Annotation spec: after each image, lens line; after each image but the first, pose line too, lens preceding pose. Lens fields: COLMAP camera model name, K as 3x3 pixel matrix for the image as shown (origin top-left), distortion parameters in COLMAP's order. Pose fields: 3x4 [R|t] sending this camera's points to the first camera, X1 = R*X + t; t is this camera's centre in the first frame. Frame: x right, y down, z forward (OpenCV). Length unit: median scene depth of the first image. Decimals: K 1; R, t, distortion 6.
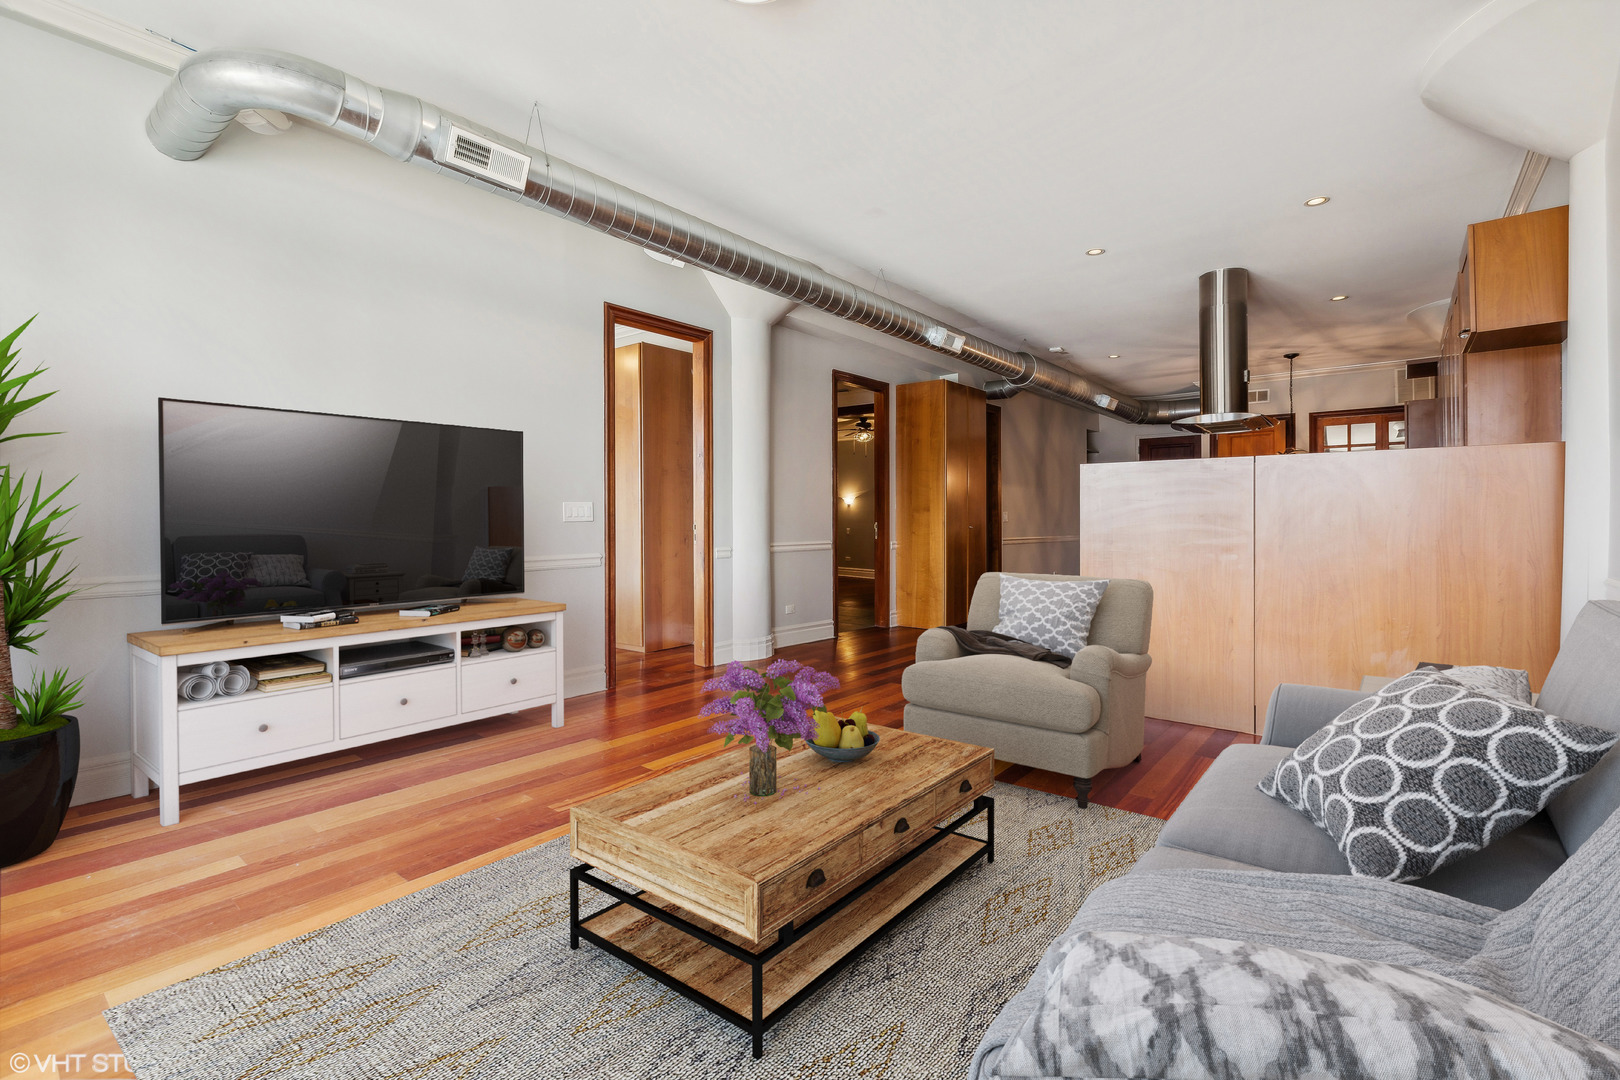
lens RADIAL K [[727.5, 0, 741.3], [0, 727.5, 496.4], [0, 0, 1]] dist [0.000706, 0.000029]
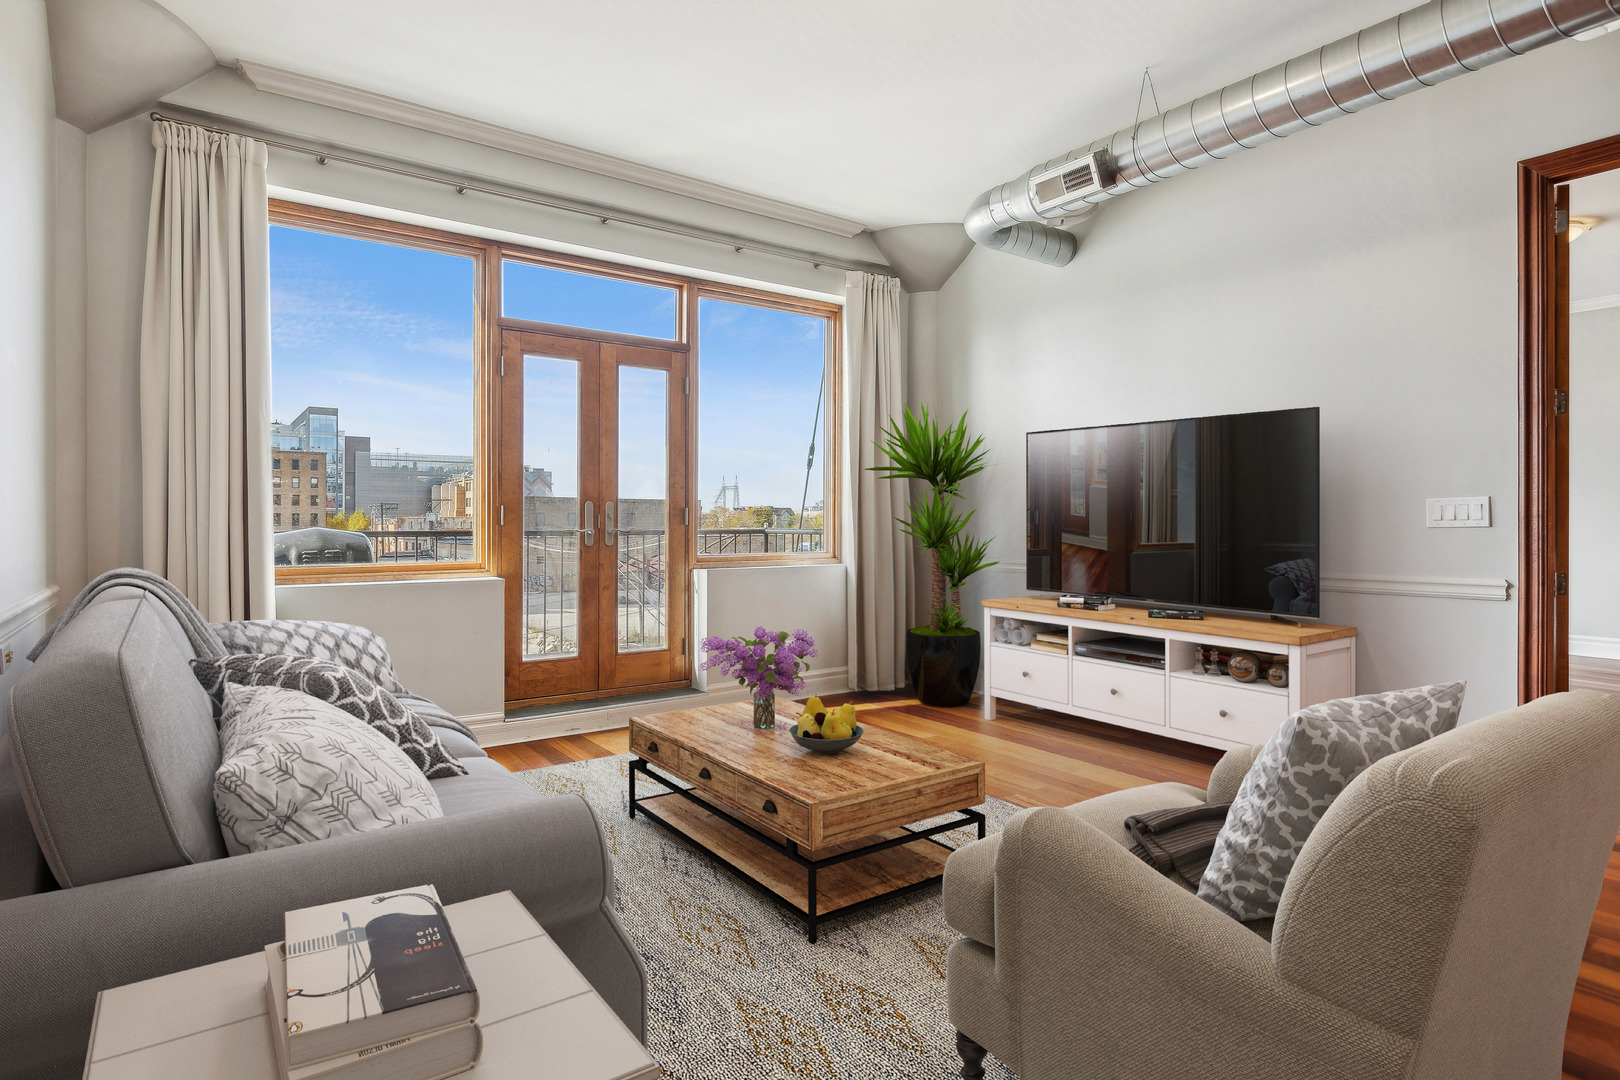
lens RADIAL K [[876.1, 0, 806.7], [0, 876.1, 539.5], [0, 0, 1]] dist [-0.001677, -0.000095]
pose [[-0.215976, 0.013494, -0.976305, 0.988133], [0.005248, 0.999906, 0.012660, 0.050064], [0.976385, -0.002389, -0.216026, 0.955047]]
